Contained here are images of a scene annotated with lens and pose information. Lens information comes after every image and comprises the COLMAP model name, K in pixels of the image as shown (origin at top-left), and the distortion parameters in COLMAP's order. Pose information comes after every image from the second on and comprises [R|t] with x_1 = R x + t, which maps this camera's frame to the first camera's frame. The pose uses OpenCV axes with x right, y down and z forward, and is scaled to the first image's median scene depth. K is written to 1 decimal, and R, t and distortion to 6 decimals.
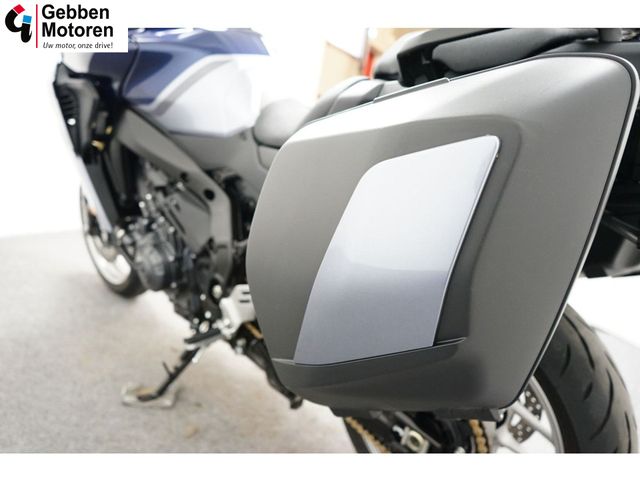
lens RADIAL K [[564.6, 0, 316.7], [0, 564.6, 243.2], [0, 0, 1]] dist [0.045235, 0.002415]
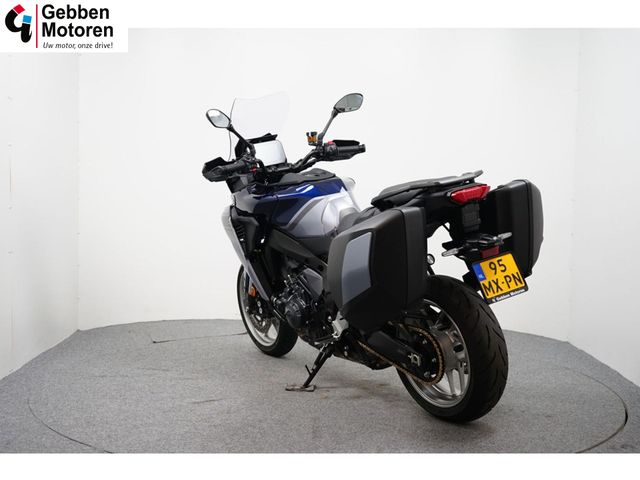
lens RADIAL K [[875.3, 0, 320.5], [0, 875.3, 240.8], [0, 0, 1]] dist [-0.010589, 0.000000]
pose [[0.967158, -0.134646, -0.215582, 0.405091], [0.099446, 0.981003, -0.166563, 0.279961], [0.233914, 0.139654, 0.962175, -1.631690]]
